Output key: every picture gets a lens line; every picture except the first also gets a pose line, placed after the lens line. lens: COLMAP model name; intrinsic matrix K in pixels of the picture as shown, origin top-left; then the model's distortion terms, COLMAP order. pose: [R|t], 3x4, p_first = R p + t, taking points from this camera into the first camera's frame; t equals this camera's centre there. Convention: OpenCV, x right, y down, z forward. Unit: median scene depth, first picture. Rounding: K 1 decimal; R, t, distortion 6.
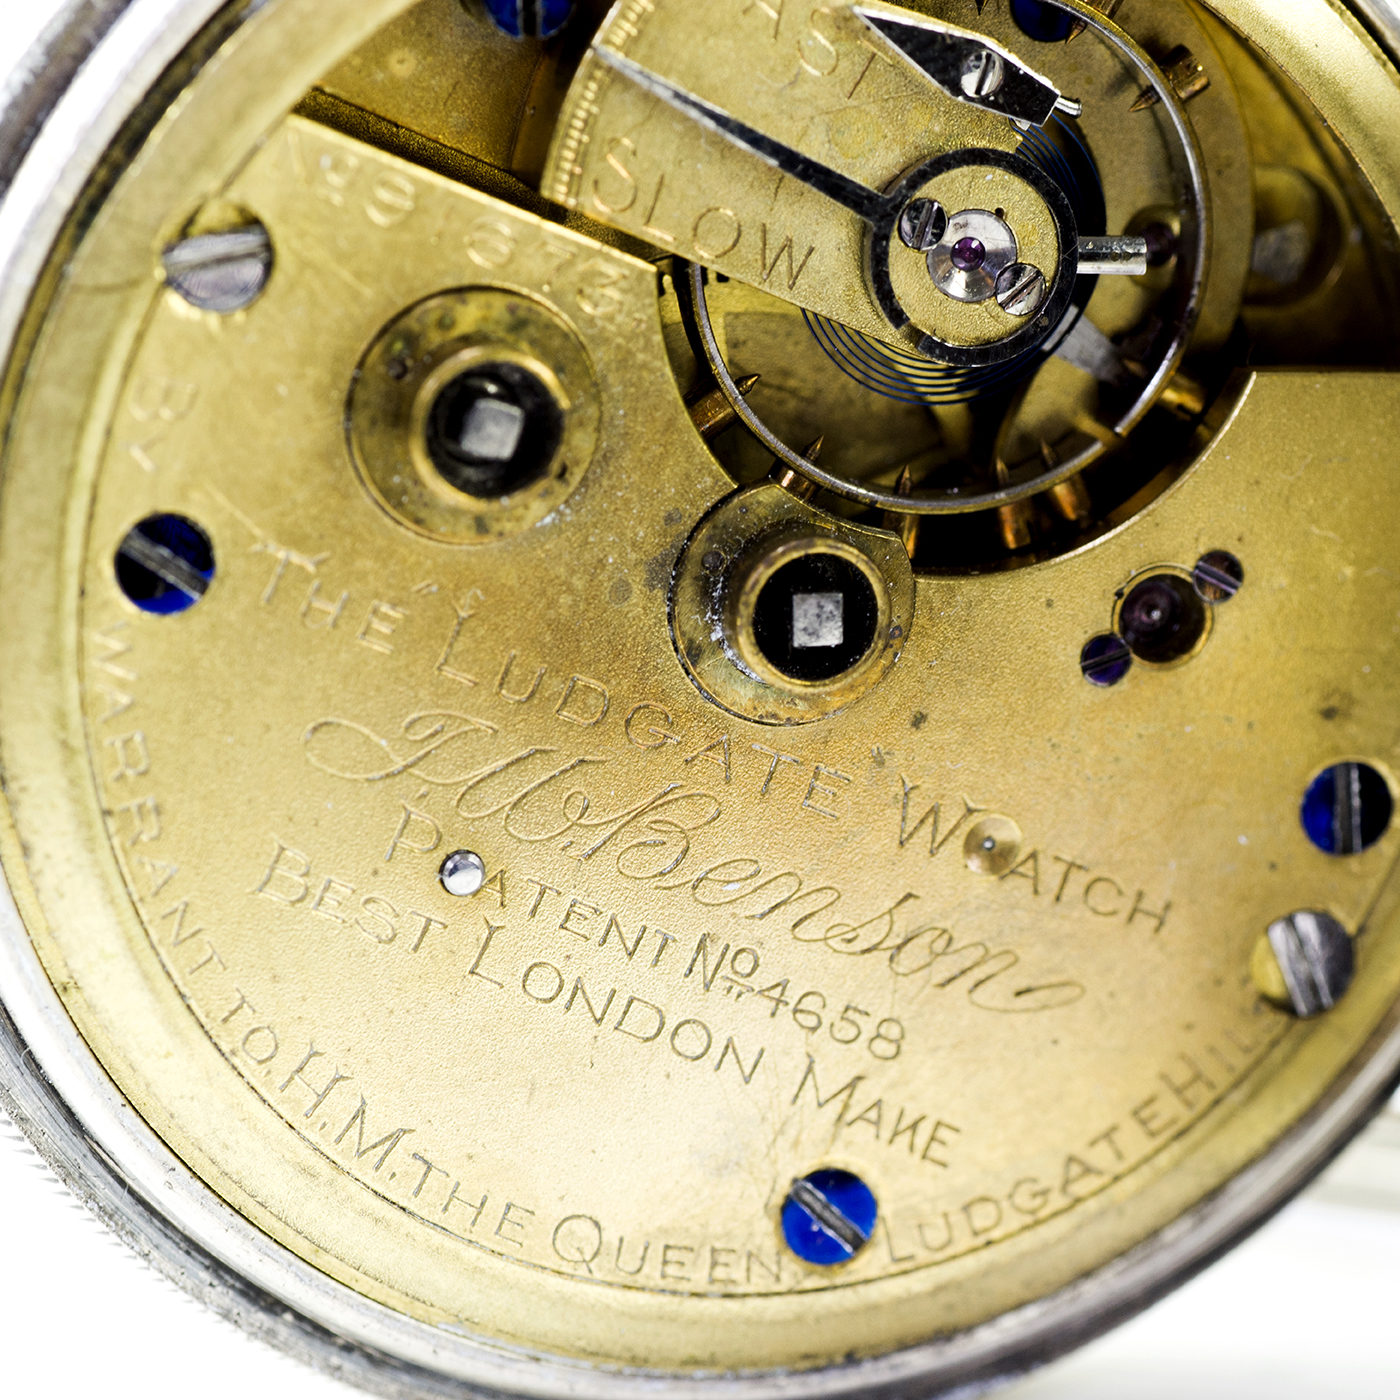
lens RADIAL K [[8468.9, 0, 702.1], [0, 8468.9, 698.6], [0, 0, 1]] dist [0.475450, 0.000000]
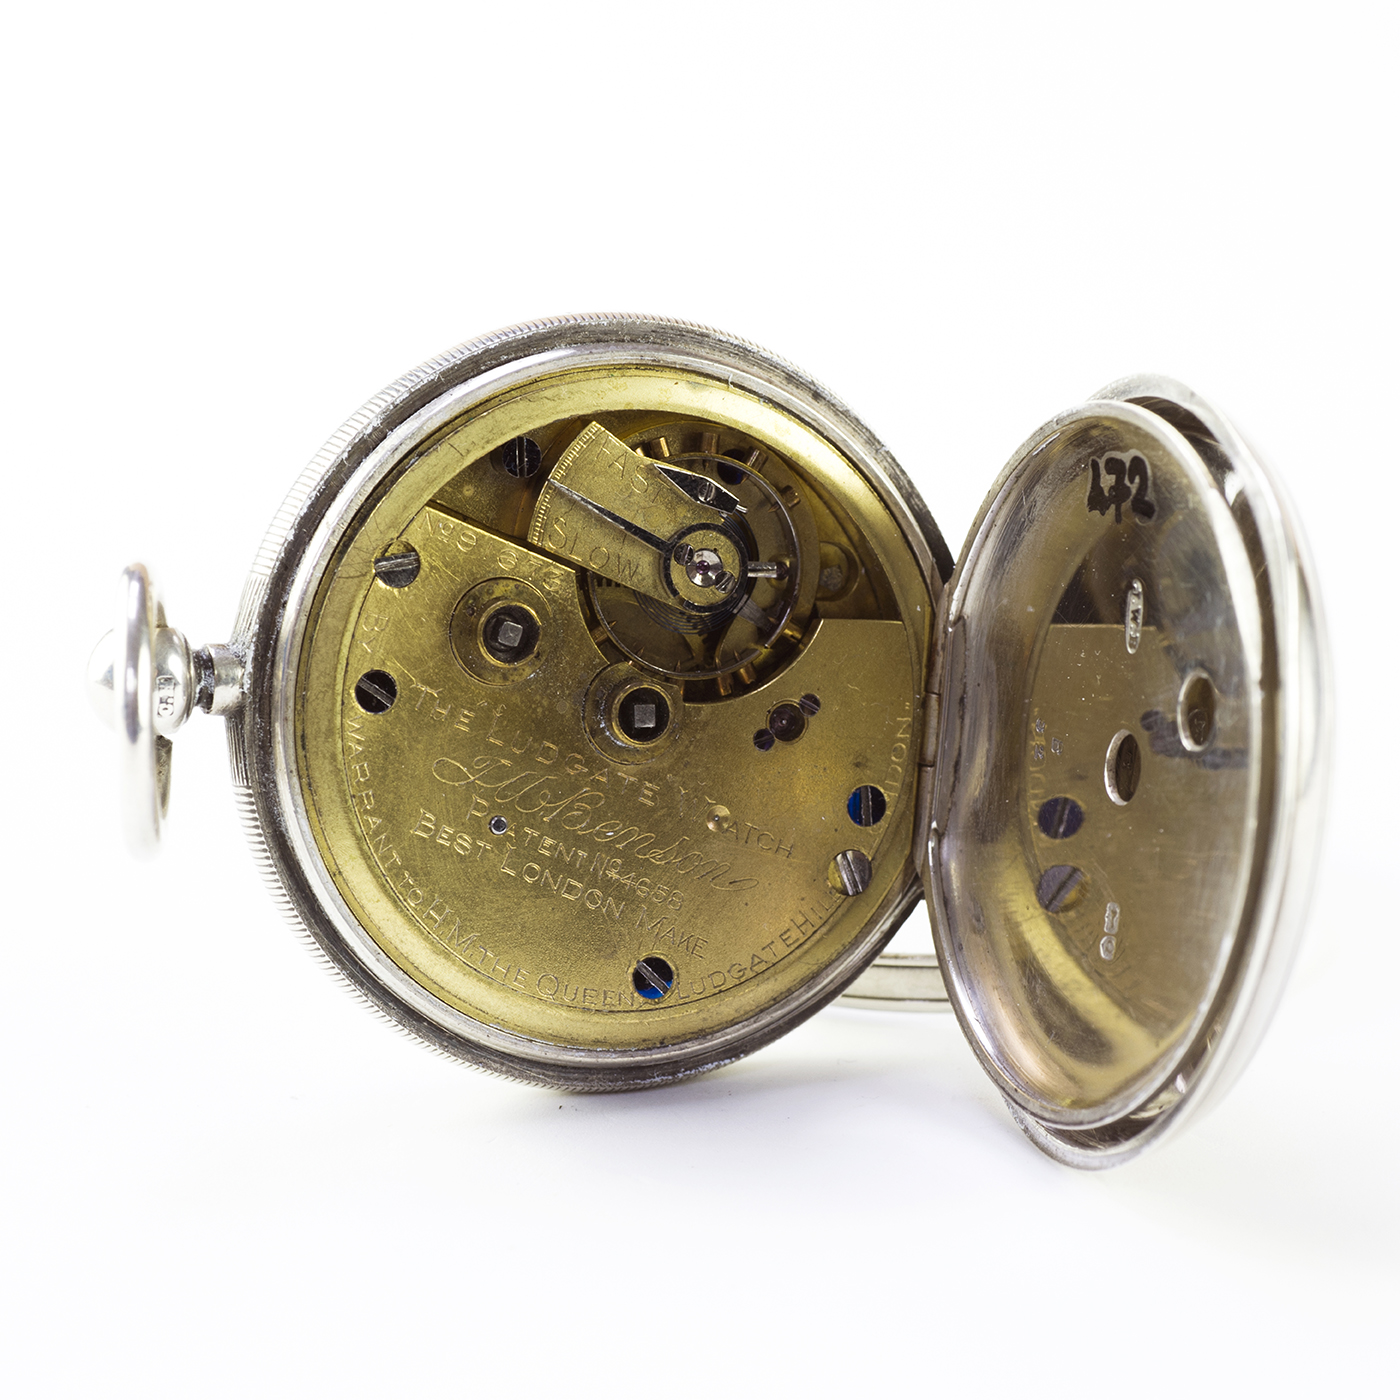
lens RADIAL K [[8468.9, 0, 699.1], [0, 8468.9, 700.5], [0, 0, 1]] dist [0.475450, 0.000000]
pose [[0.998462, -0.017141, 0.052721, -0.097589], [0.025756, 0.985561, -0.167349, 0.388827], [-0.049091, 0.168450, 0.984487, -1.368480]]
